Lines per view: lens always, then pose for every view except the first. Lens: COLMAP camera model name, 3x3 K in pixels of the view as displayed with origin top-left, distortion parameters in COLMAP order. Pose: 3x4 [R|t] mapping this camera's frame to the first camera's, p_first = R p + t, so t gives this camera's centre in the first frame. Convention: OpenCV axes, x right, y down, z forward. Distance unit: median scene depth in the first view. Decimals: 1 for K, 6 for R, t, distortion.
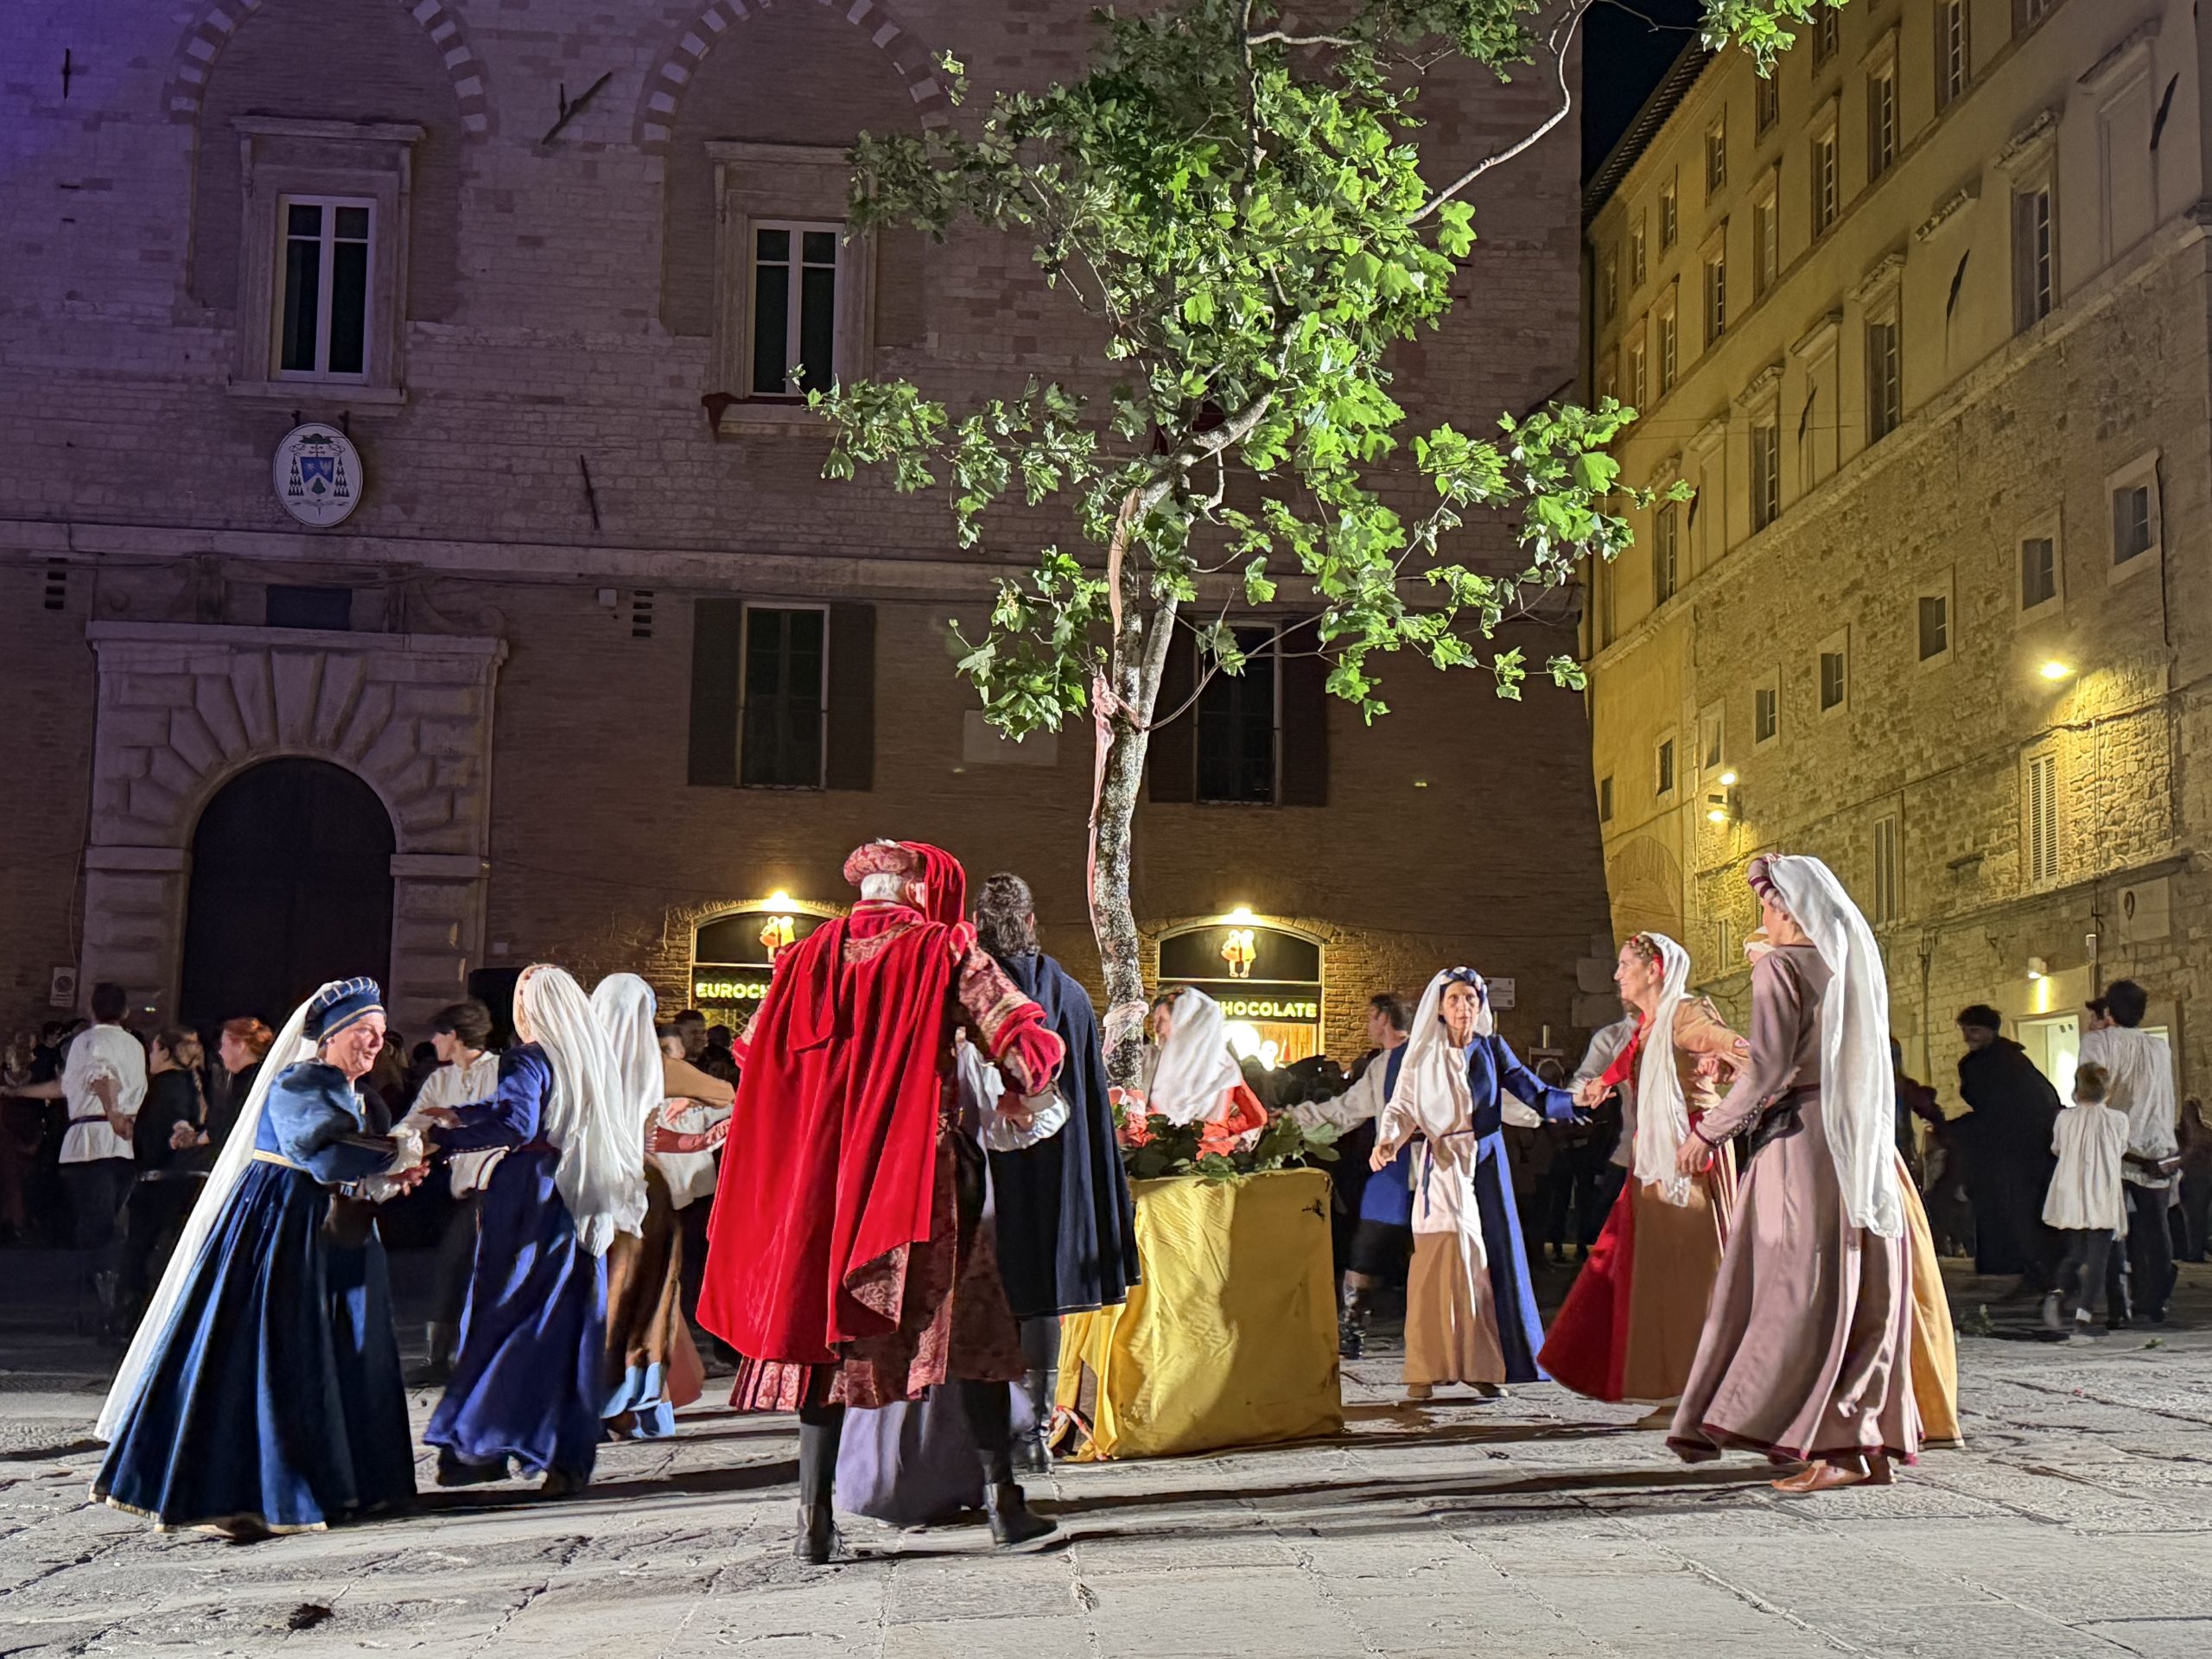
lens RADIAL K [[2582.4, 0, 1110.1], [0, 2582.4, 866.5], [0, 0, 1]] dist [0.164051, -0.320385]
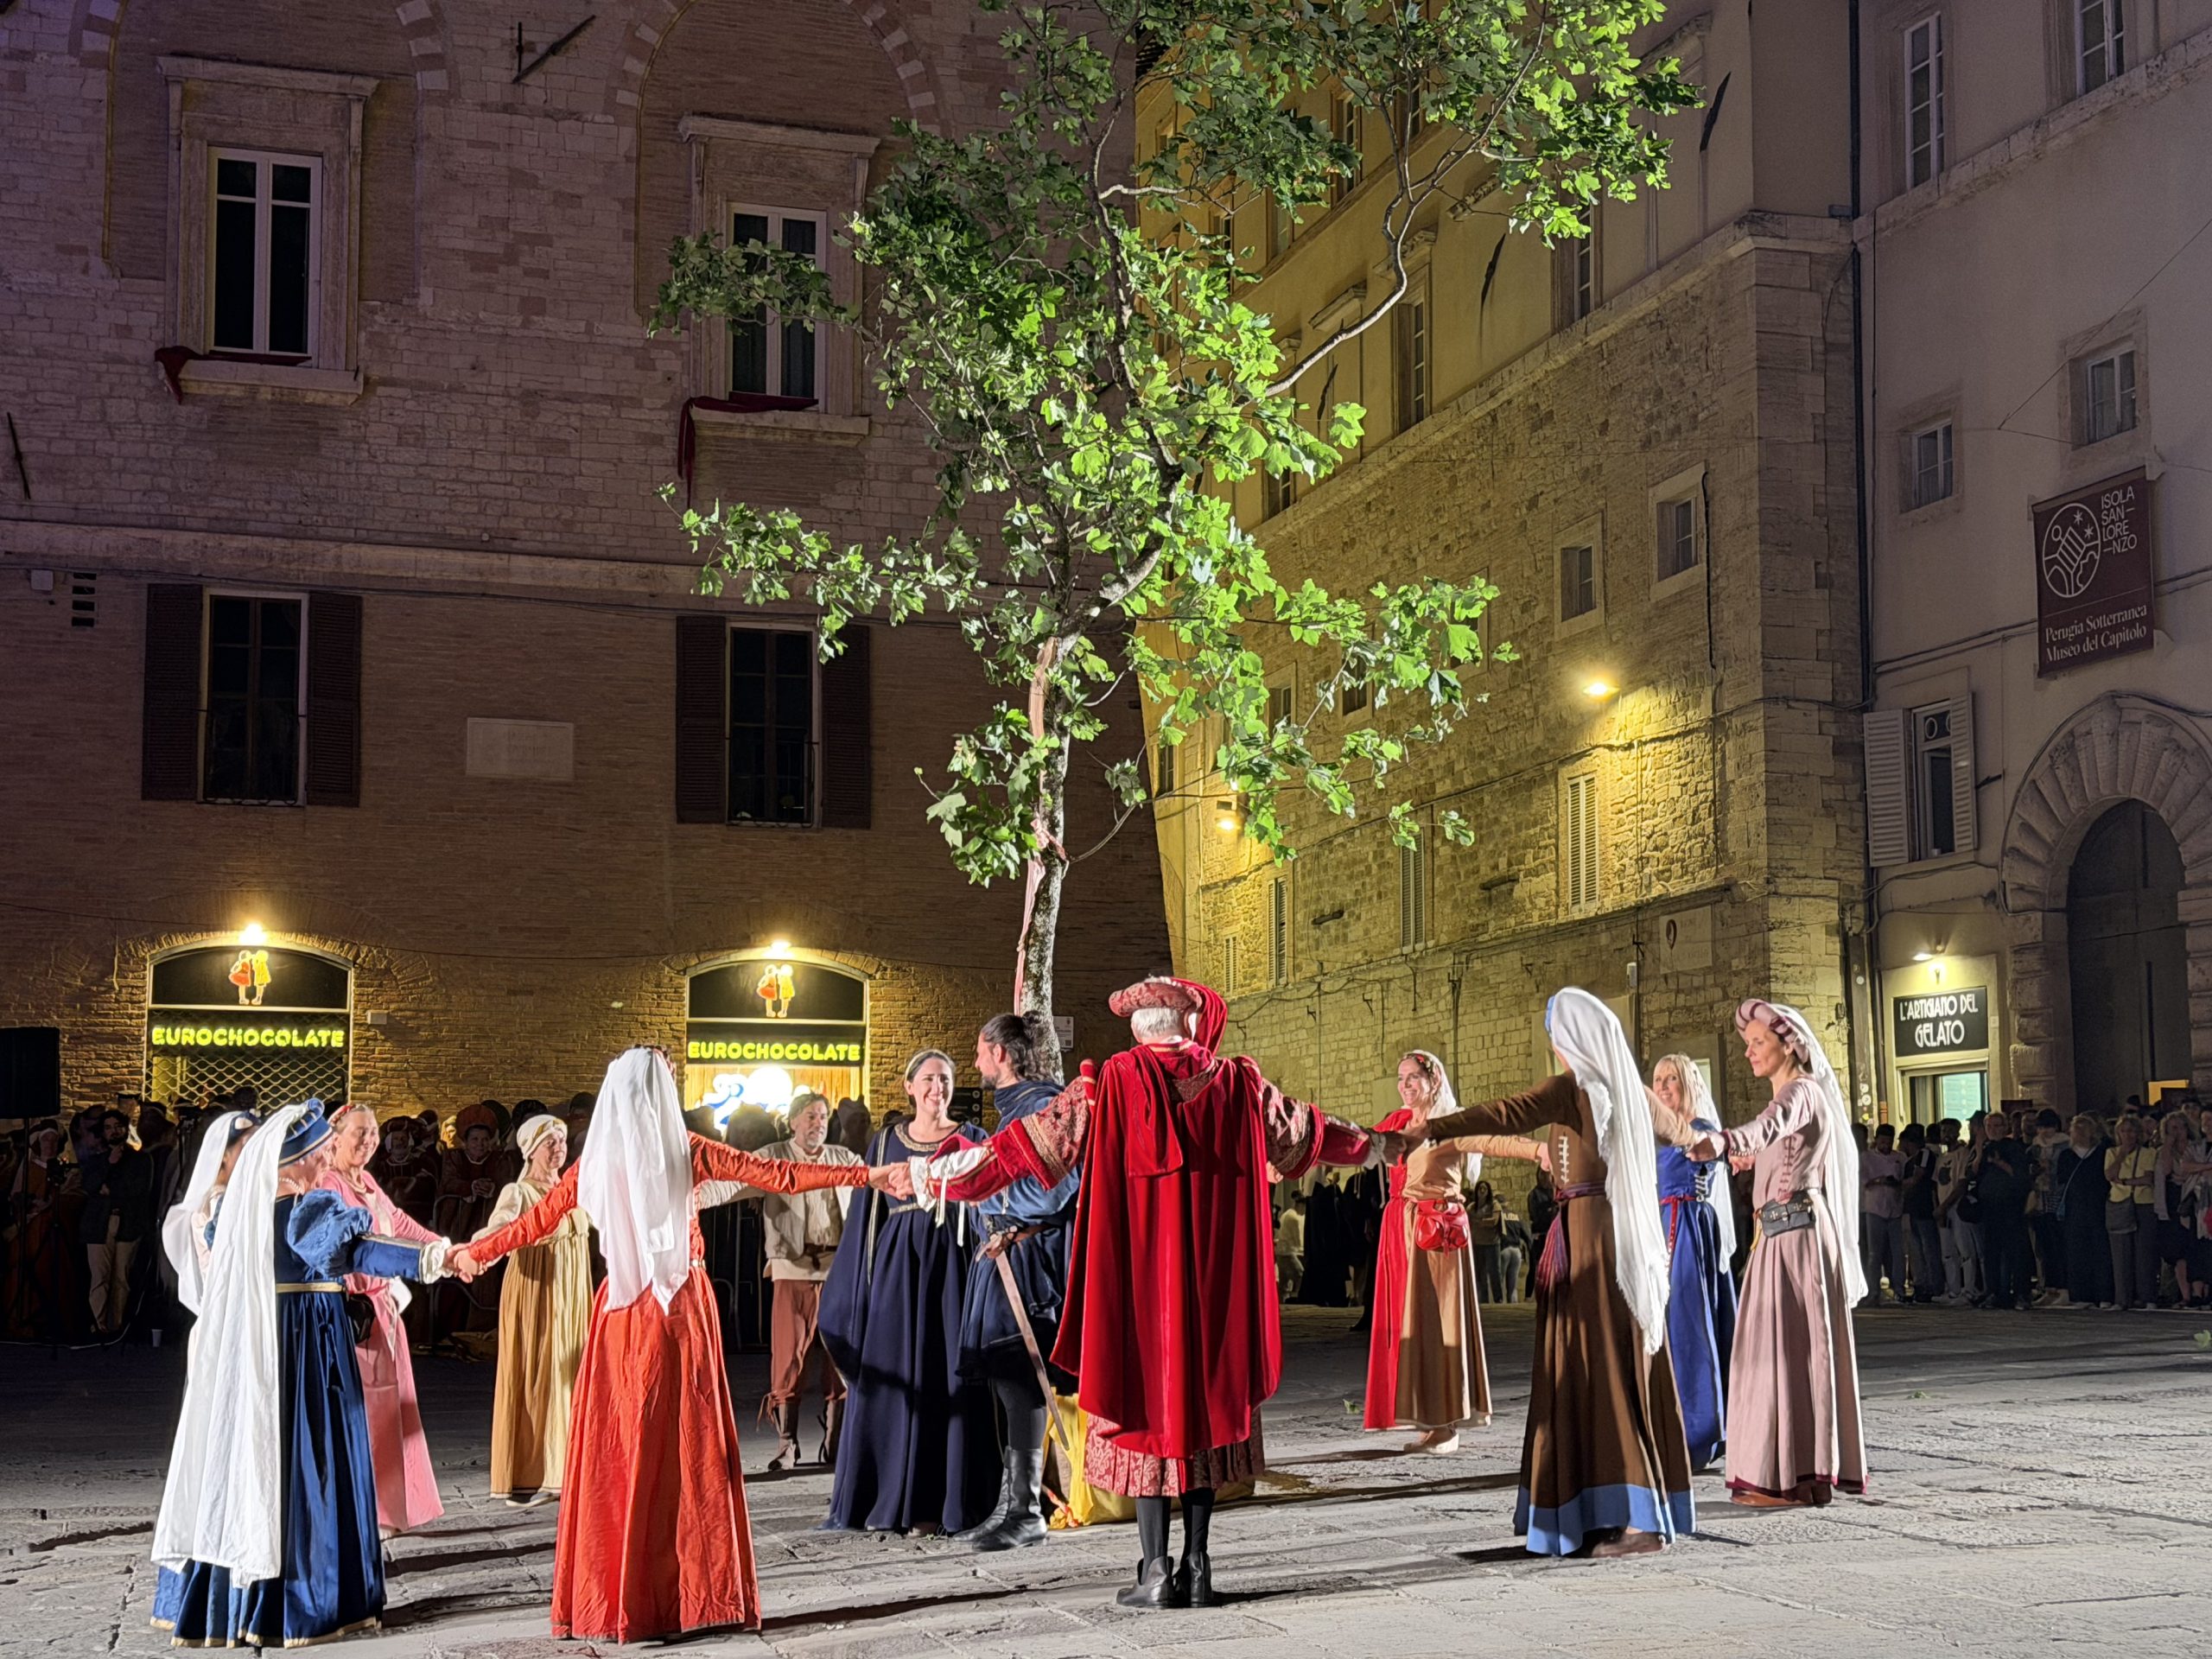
lens RADIAL K [[3081.3, 0, 1052.6], [0, 3081.3, 876.7], [0, 0, 1]] dist [0.132798, -0.097384]
pose [[0.979153, 0.004649, 0.203070, -0.073290], [-0.006668, 0.999935, 0.009256, -0.016642], [-0.203013, -0.010417, 0.979121, -0.078289]]
